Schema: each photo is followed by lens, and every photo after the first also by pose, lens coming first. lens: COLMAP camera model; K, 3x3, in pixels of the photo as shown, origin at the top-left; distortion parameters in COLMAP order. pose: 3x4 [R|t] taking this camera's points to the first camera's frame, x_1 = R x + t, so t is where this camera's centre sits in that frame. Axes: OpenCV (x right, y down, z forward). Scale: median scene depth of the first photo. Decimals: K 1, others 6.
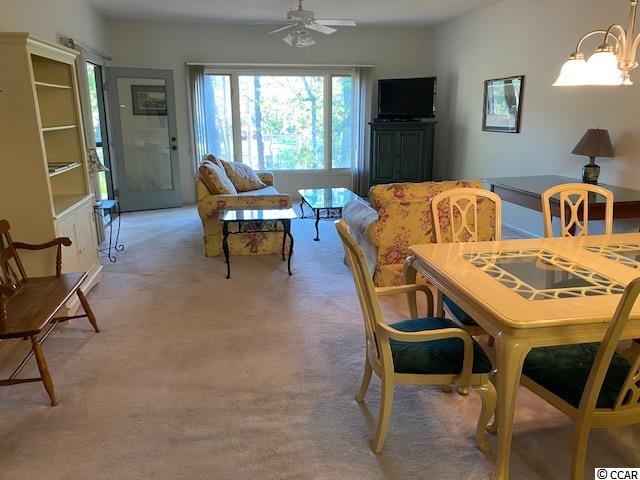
lens RADIAL K [[481.5, 0, 320.0], [0, 481.5, 240.0], [0, 0, 1]] dist [0.011448, -0.002434]
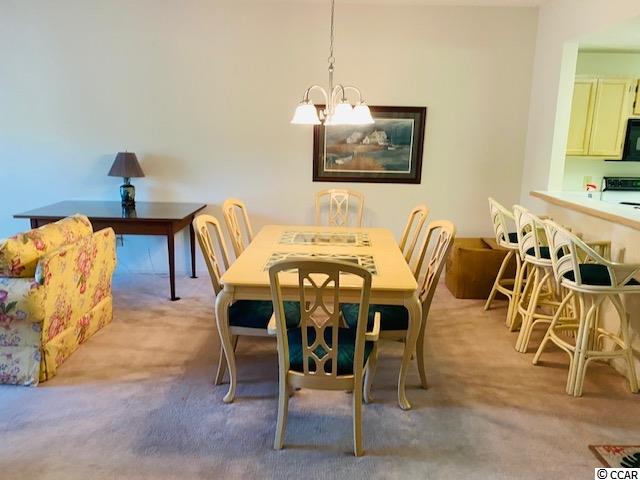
lens RADIAL K [[486.0, 0, 320.0], [0, 486.0, 240.0], [0, 0, 1]] dist [0.012767, -0.006032]
pose [[0.219482, -0.207162, 0.953369, -0.382700], [0.238162, 0.959009, 0.153559, -0.096277], [-0.946101, 0.193353, 0.259823, 0.314137]]
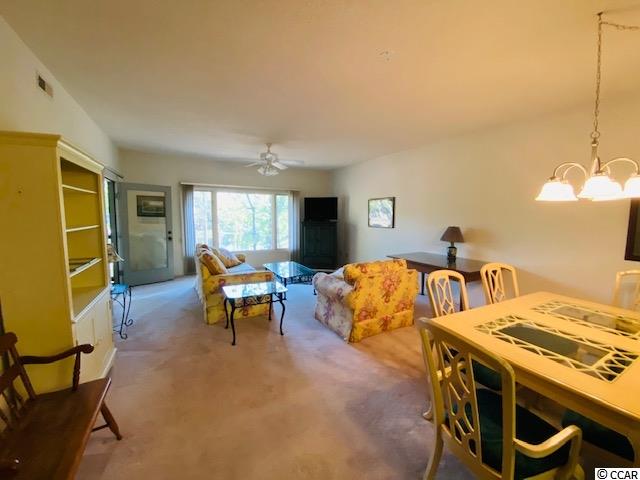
lens RADIAL K [[256.3, 0, 320.0], [0, 256.3, 240.0], [0, 0, 1]] dist [0.026558, -0.023639]
pose [[0.957410, -0.016589, 0.288256, -0.151106], [0.063741, 0.985861, -0.154971, -0.062424], [-0.281609, 0.166744, 0.944930, 0.238253]]
